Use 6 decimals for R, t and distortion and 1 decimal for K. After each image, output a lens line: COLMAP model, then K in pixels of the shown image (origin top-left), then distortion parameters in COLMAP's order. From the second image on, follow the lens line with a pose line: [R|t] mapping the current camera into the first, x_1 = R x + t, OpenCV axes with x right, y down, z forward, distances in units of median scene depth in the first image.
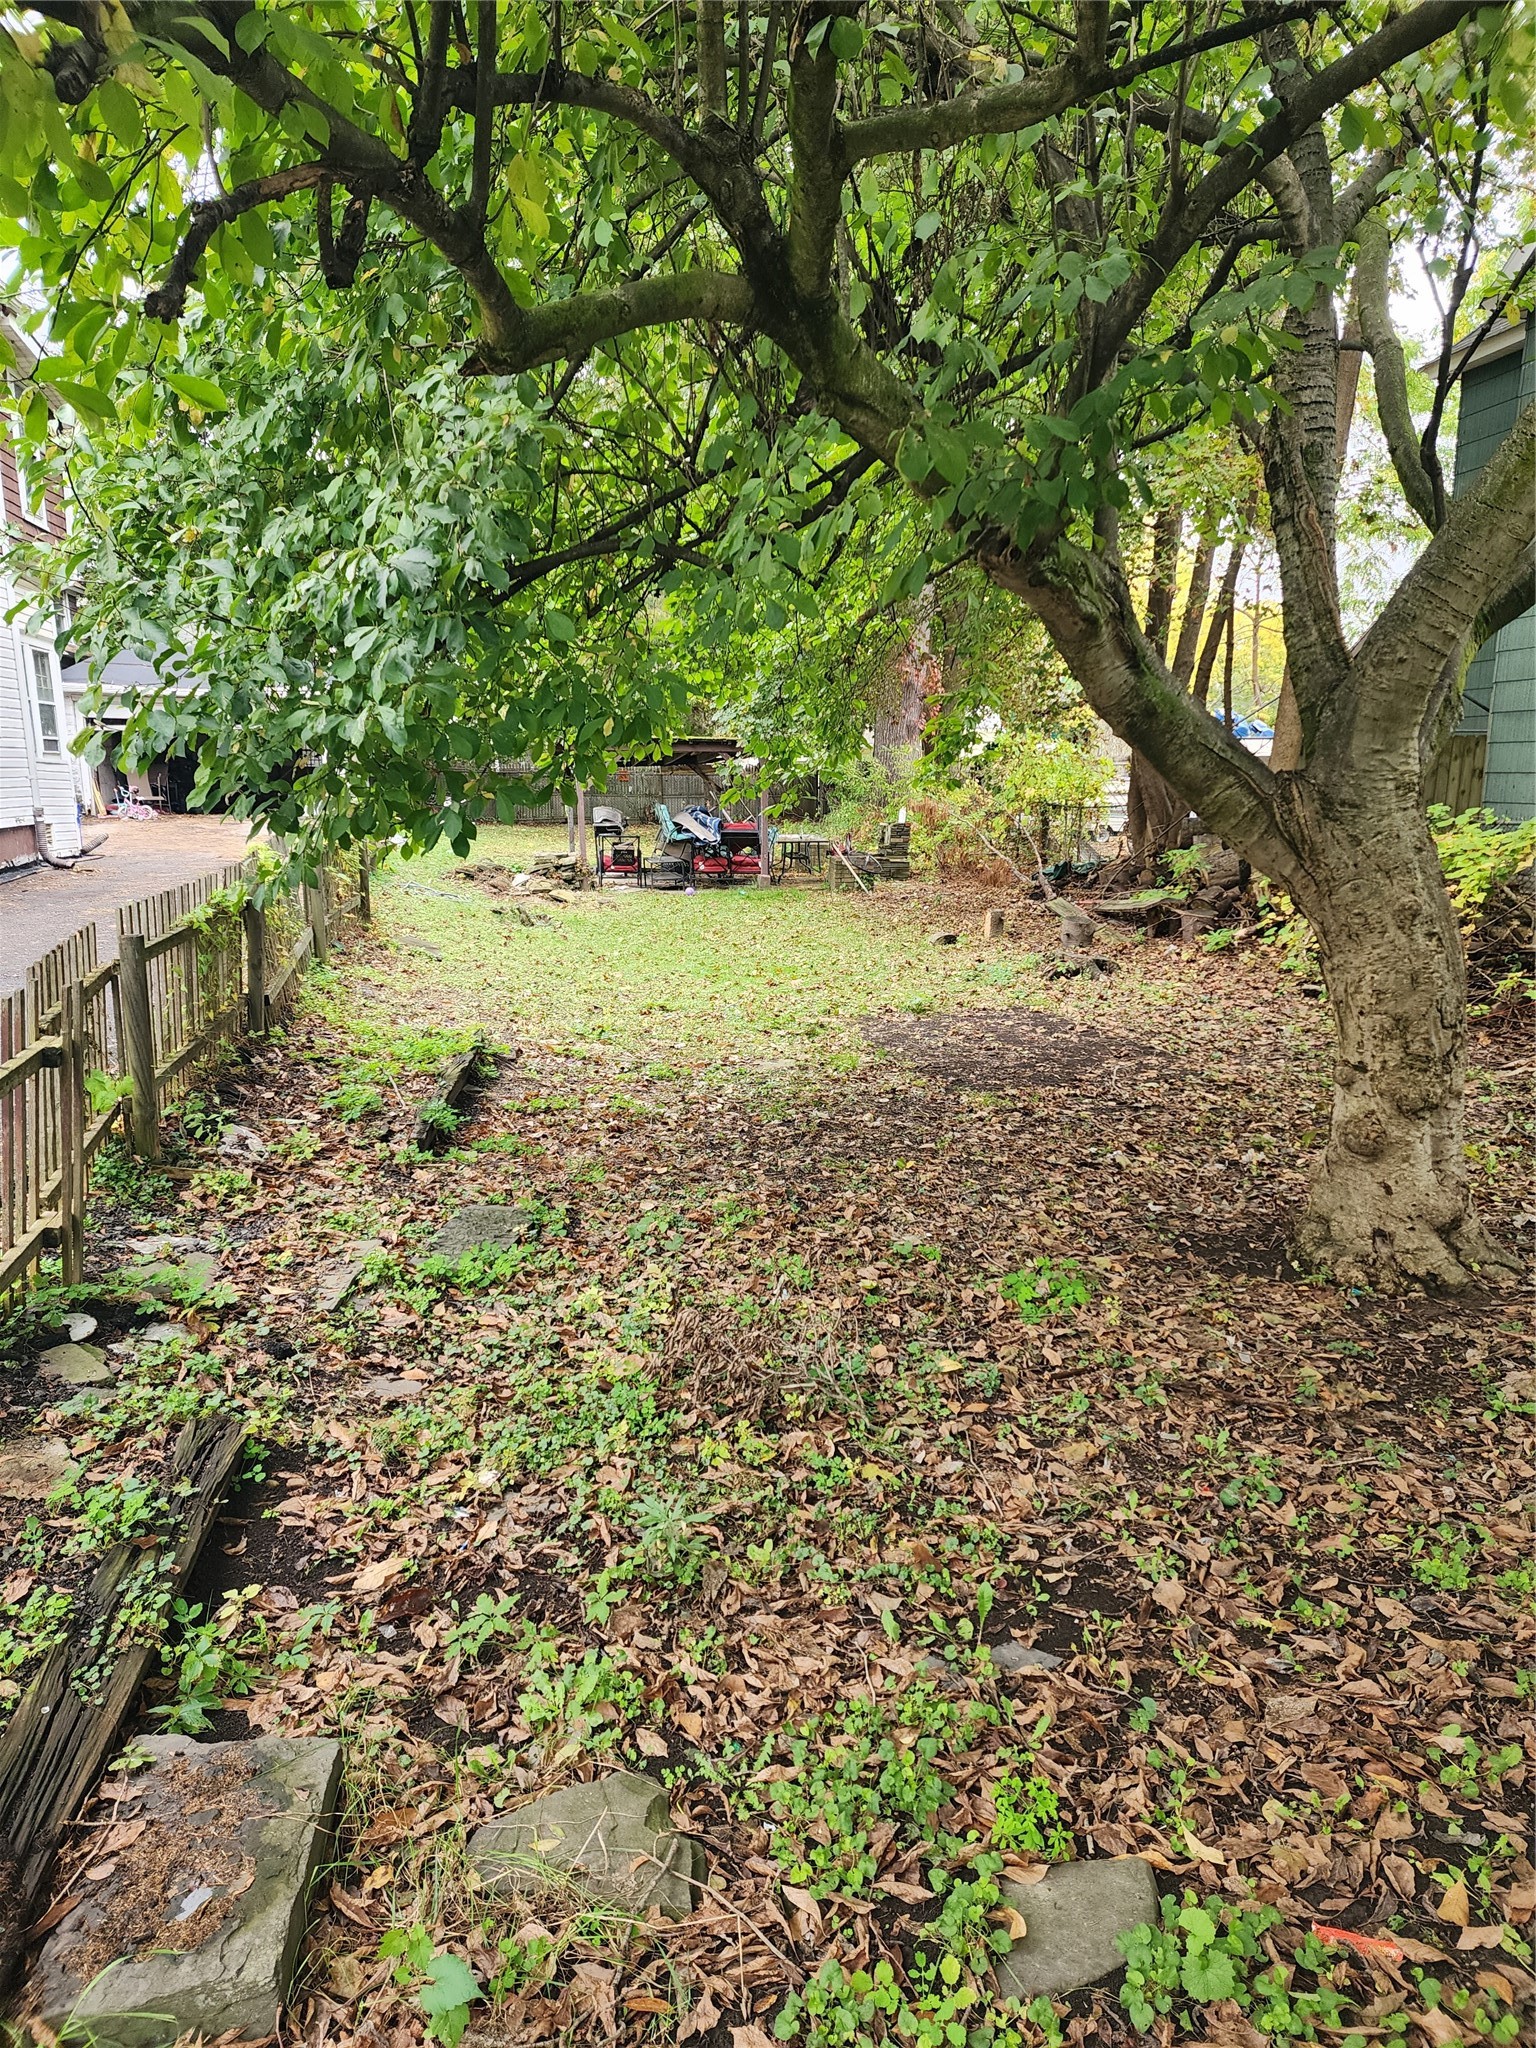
lens RADIAL K [[1365.4, 0, 773.6], [0, 1365.4, 1021.4], [0, 0, 1]] dist [0.077662, -0.069369]
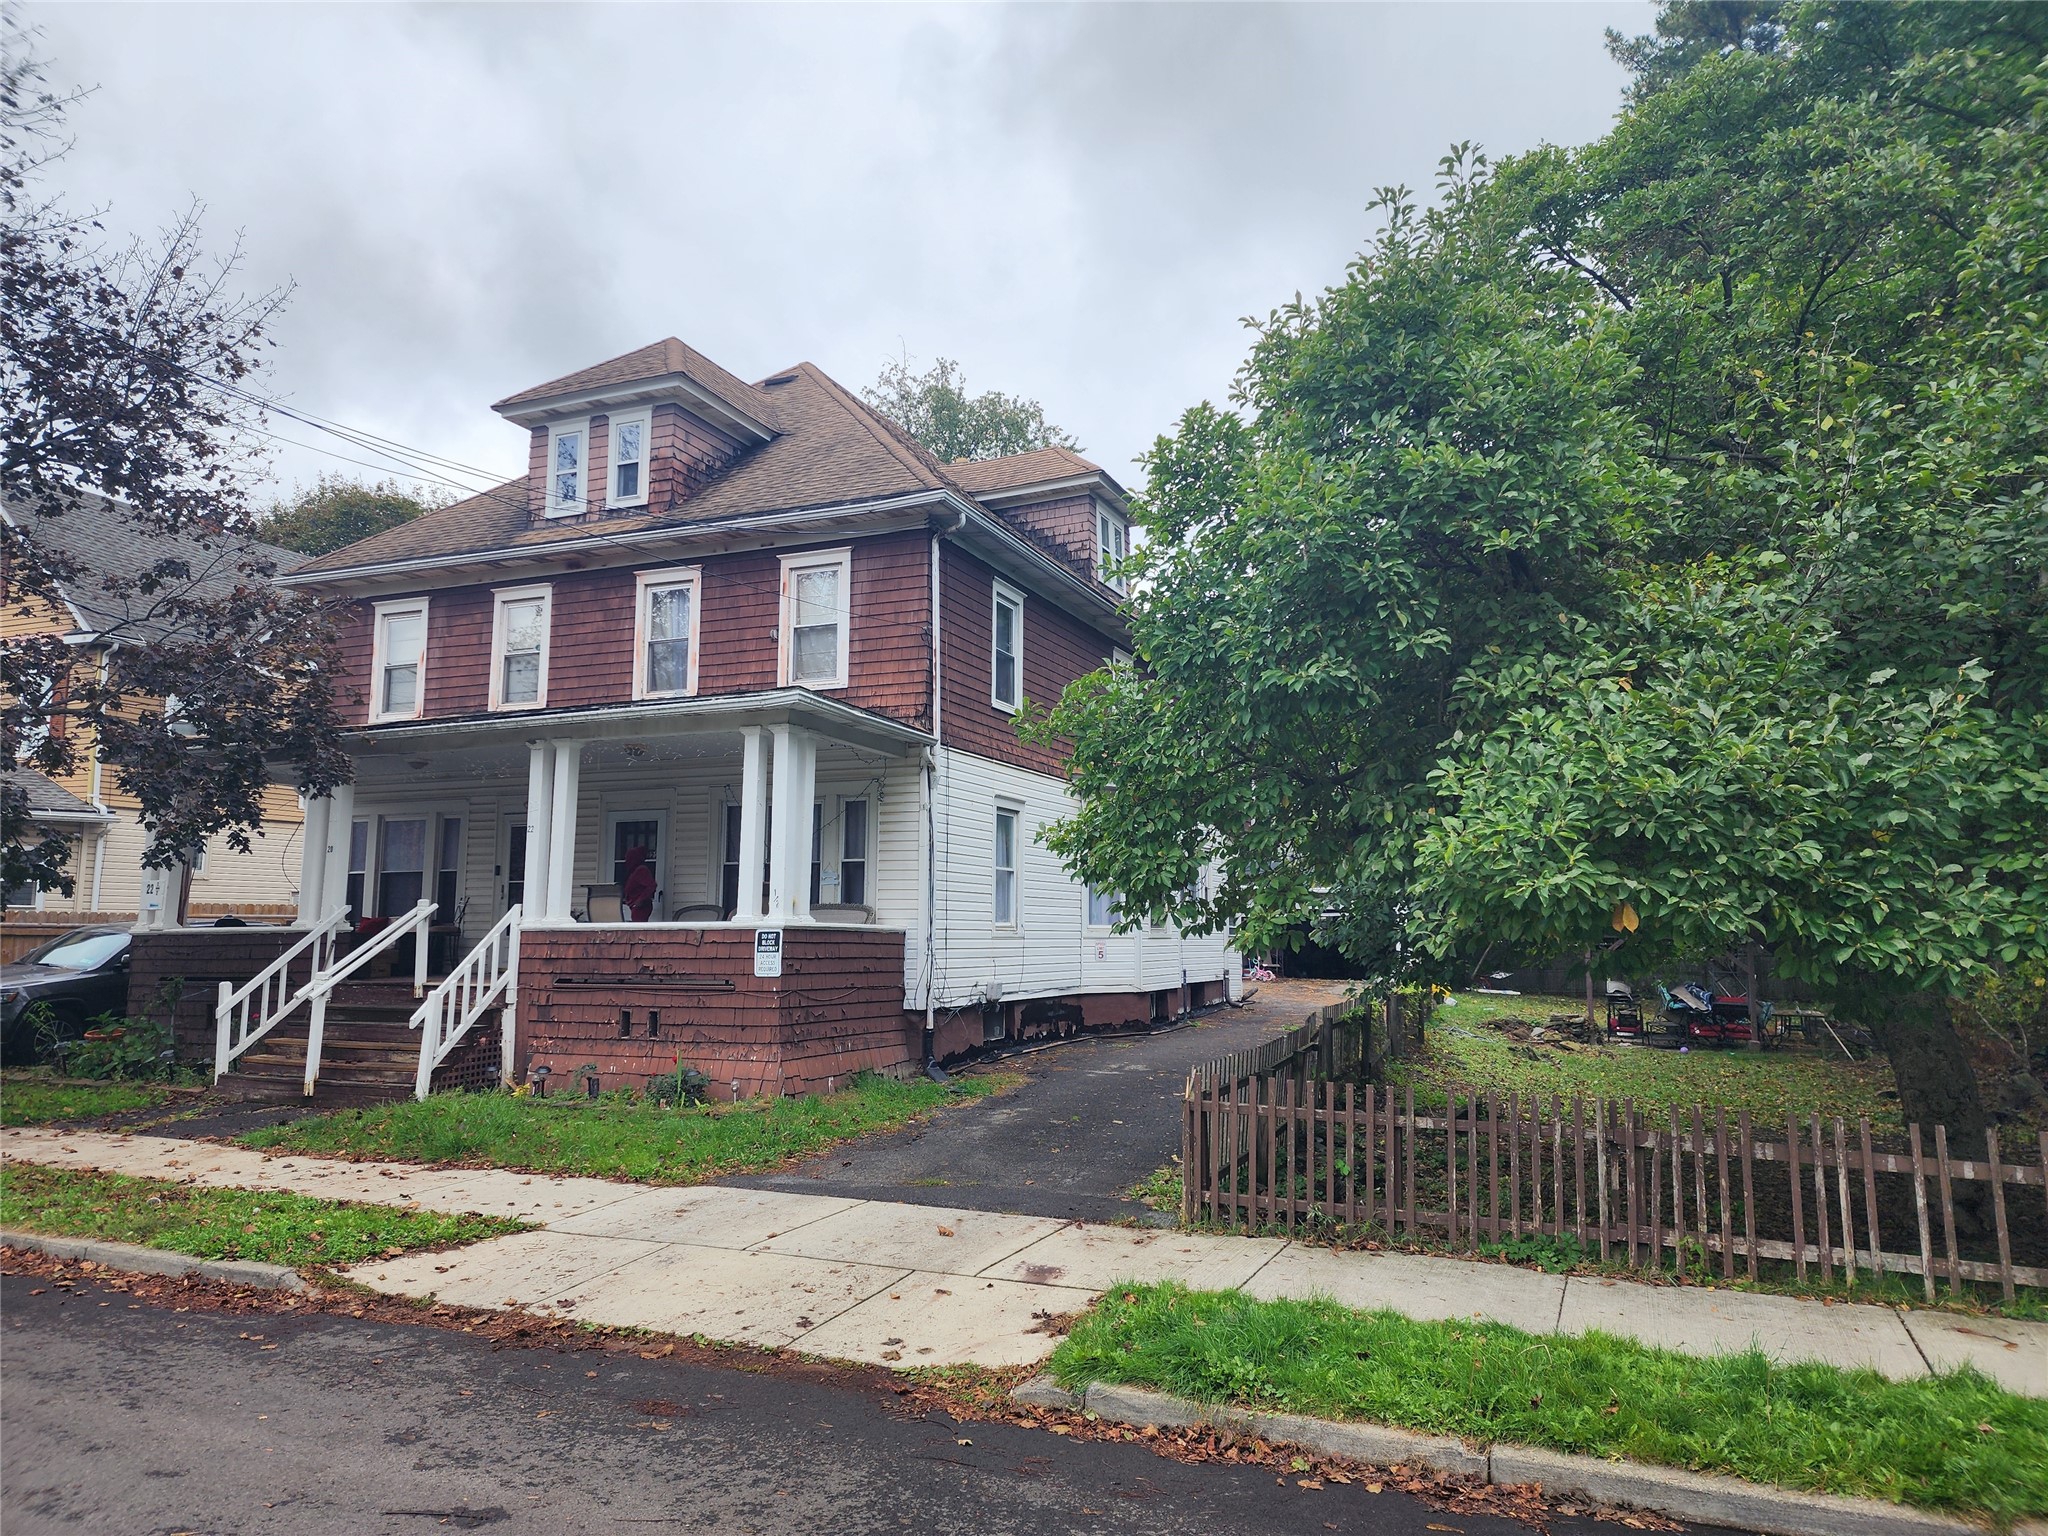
lens RADIAL K [[1365.4, 0, 1028.3], [0, 1365.4, 772.0], [0, 0, 1]] dist [0.077662, -0.069369]
pose [[0.844624, -0.052114, -0.532818, 0.124880], [-0.110016, 0.957113, -0.268012, 0.068673], [0.523935, 0.284988, 0.802667, -0.409165]]
